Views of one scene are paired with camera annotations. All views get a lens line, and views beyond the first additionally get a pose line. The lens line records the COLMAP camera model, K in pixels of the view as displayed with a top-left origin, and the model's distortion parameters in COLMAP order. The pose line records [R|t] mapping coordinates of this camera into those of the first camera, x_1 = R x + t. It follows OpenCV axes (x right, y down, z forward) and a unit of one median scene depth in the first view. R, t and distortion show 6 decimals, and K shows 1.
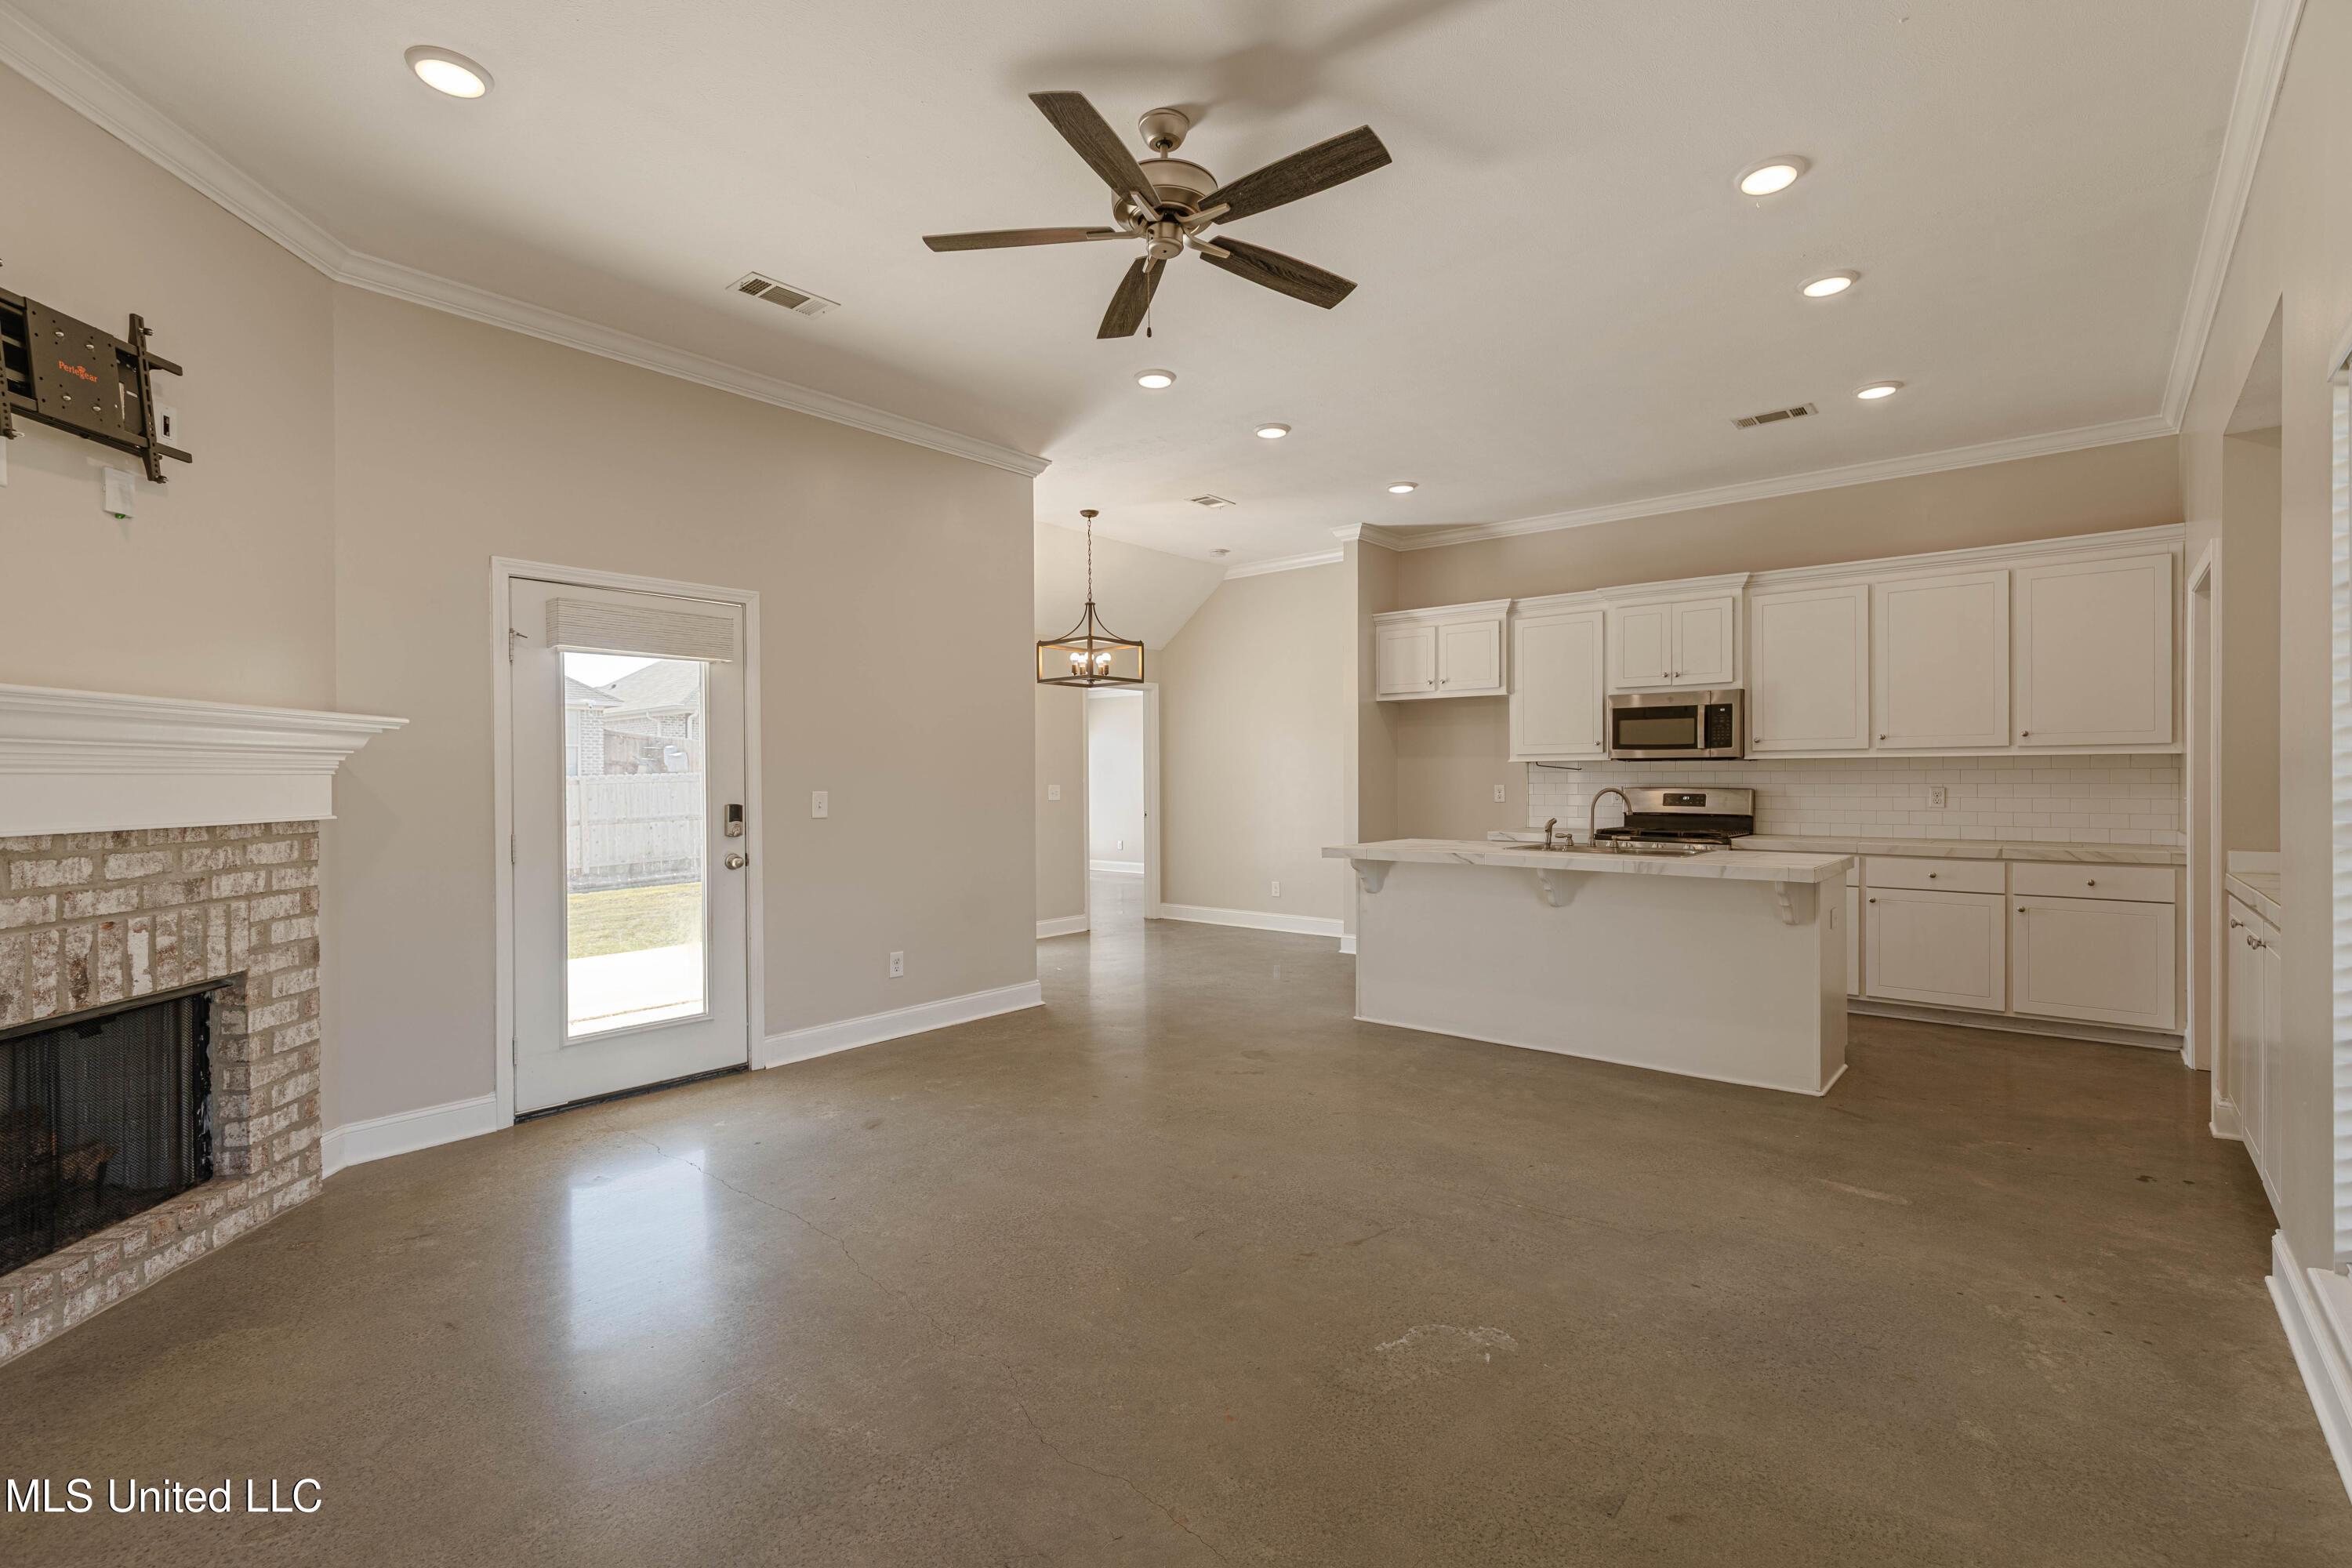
lens RADIAL K [[1063.5, 0, 1181.2], [0, 1063.5, 782.4], [0, 0, 1]] dist [-0.002085, -0.000097]
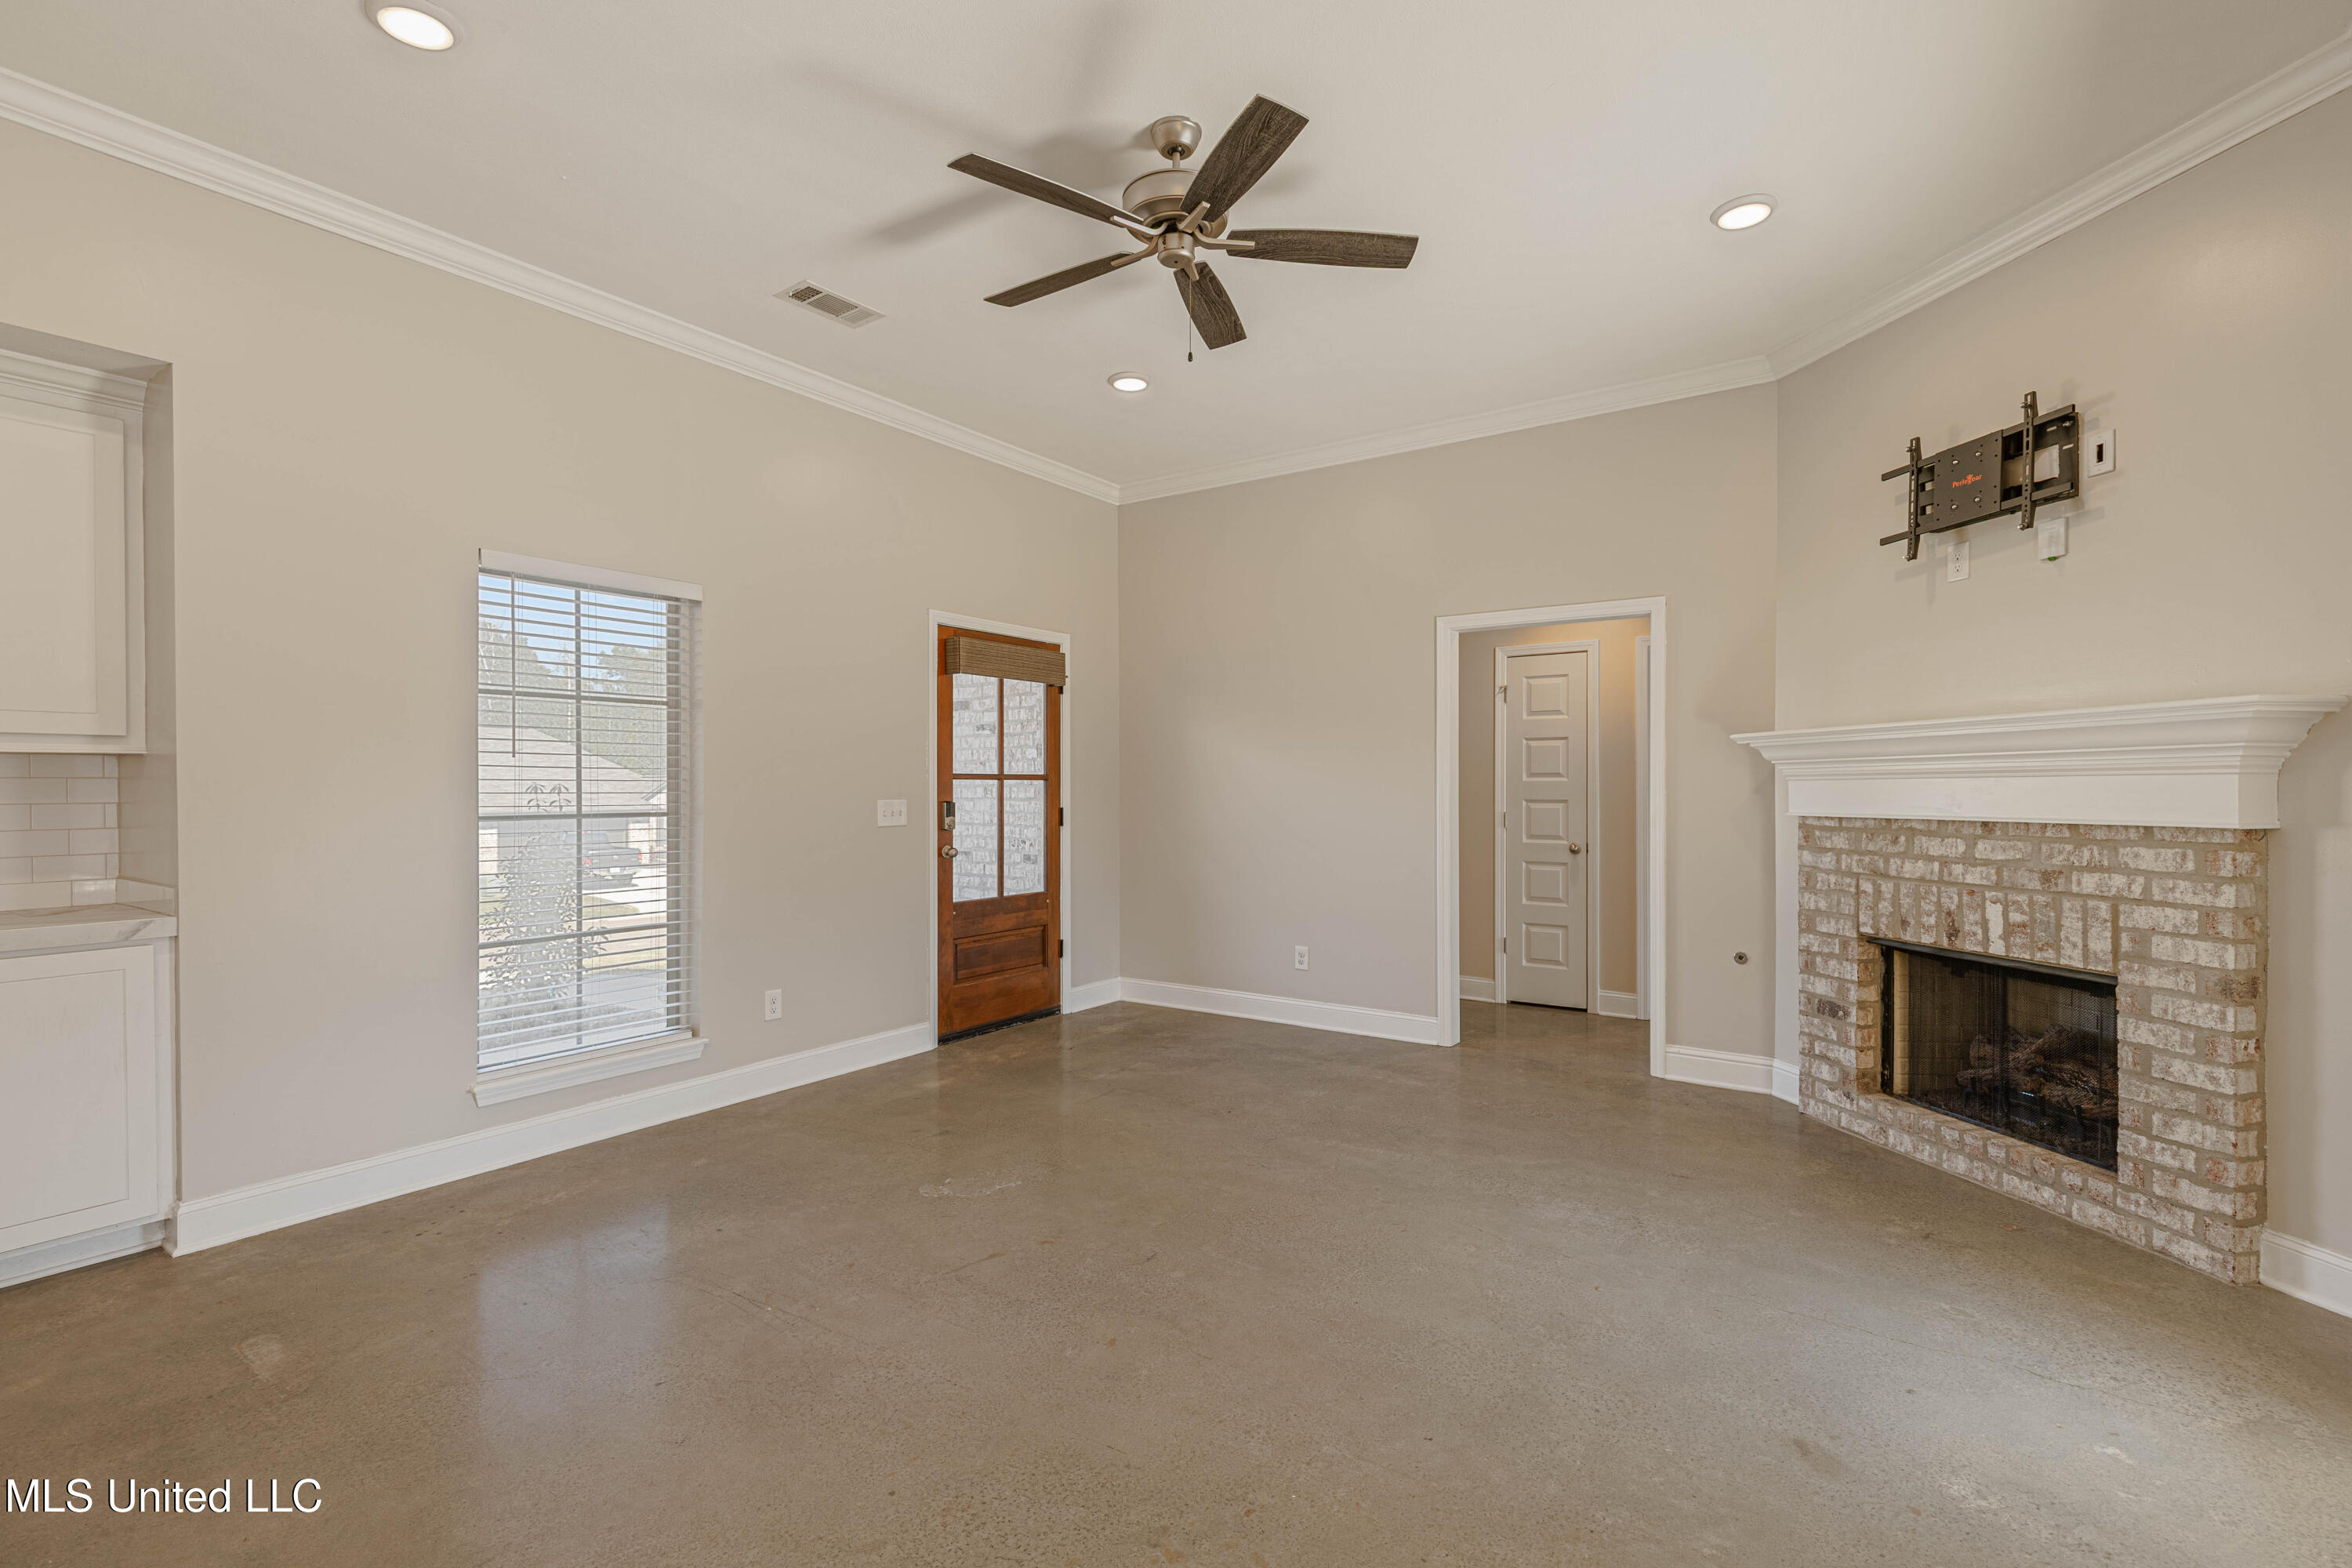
lens RADIAL K [[1063.5, 0, 1183.4], [0, 1063.5, 790.8], [0, 0, 1]] dist [-0.002085, -0.000097]
pose [[-0.994971, 0.010021, -0.099664, 0.084906], [0.009575, 0.999942, 0.004951, -0.006547], [0.099708, 0.003972, -0.995009, 2.048301]]
